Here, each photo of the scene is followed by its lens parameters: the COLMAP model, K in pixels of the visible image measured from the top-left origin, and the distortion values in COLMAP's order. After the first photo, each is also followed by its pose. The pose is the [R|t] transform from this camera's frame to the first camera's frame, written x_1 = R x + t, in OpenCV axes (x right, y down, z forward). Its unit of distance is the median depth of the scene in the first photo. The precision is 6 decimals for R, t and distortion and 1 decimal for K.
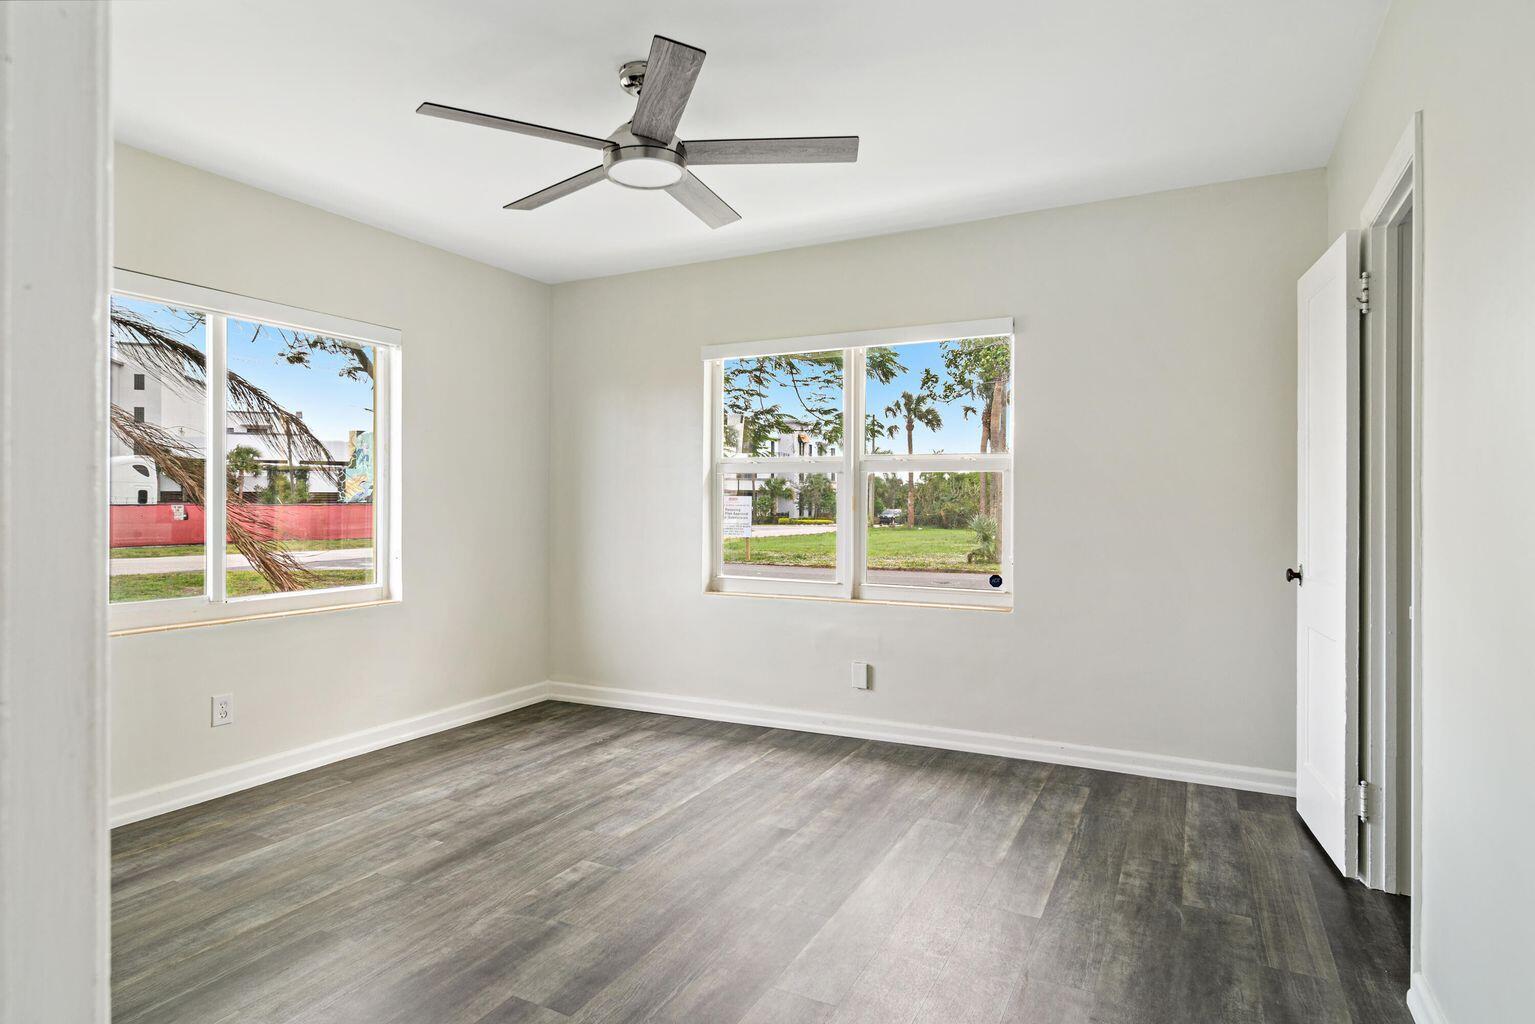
lens RADIAL K [[833.2, 0, 768.1], [0, 833.2, 514.6], [0, 0, 1]] dist [0.014822, -0.001634]
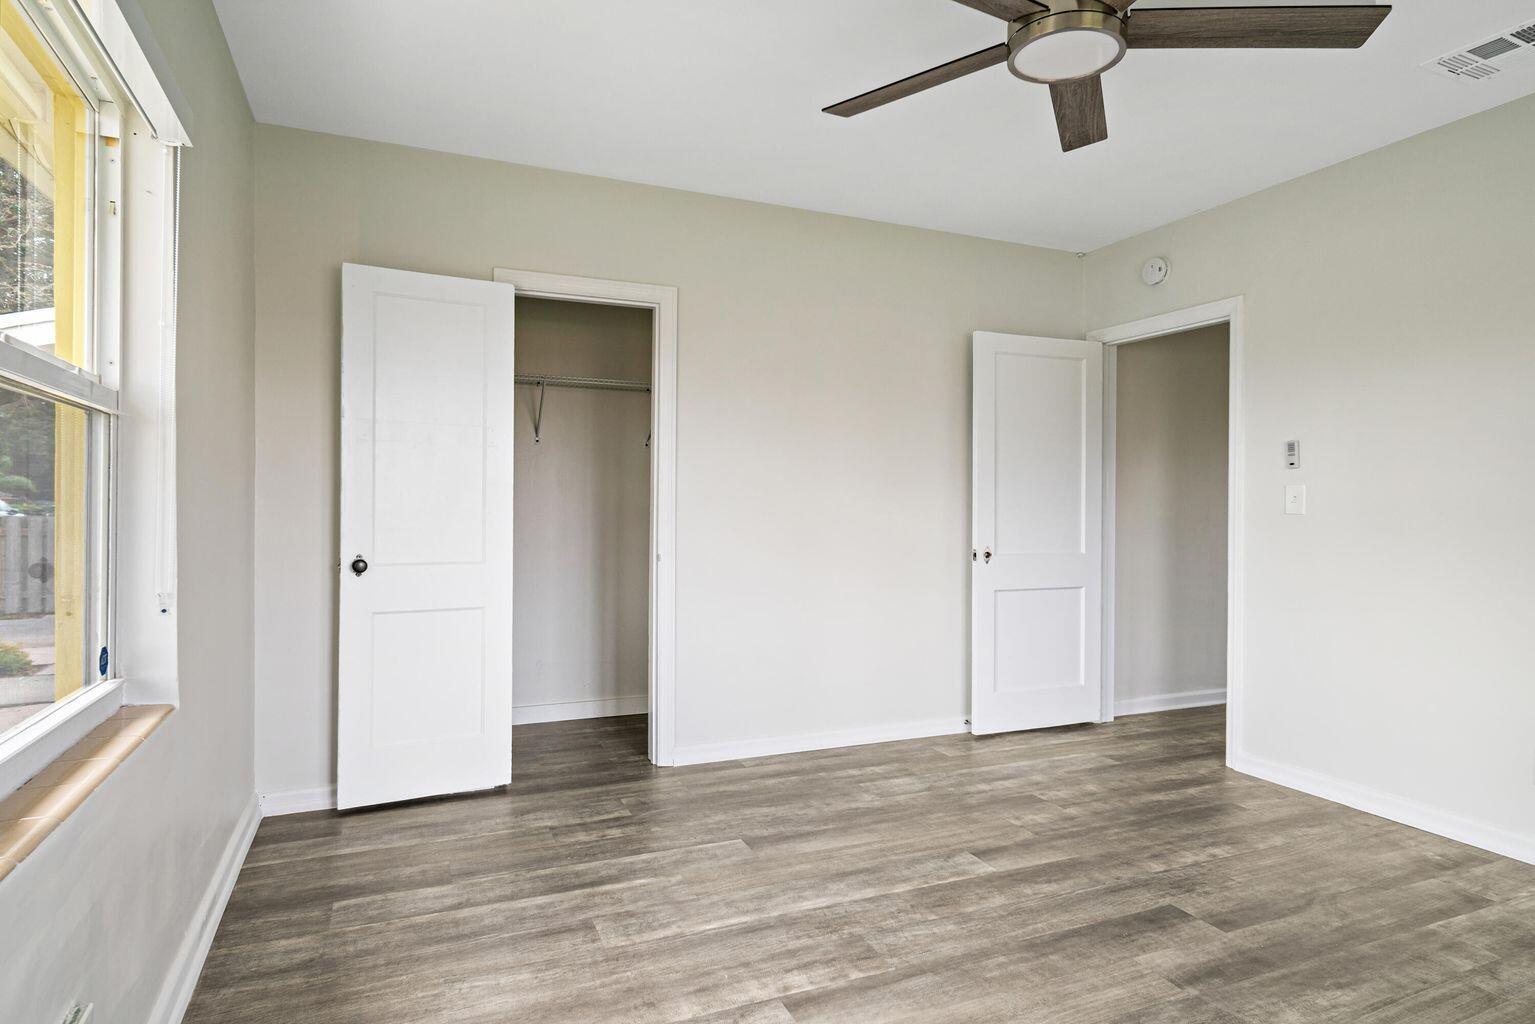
lens RADIAL K [[833.2, 0, 770.0], [0, 833.2, 499.1], [0, 0, 1]] dist [0.014822, -0.001634]
pose [[-0.764959, -0.005745, 0.644054, -0.412097], [-0.003581, 0.999983, 0.004667, -0.005084], [-0.644069, 0.001264, -0.764966, 1.662270]]
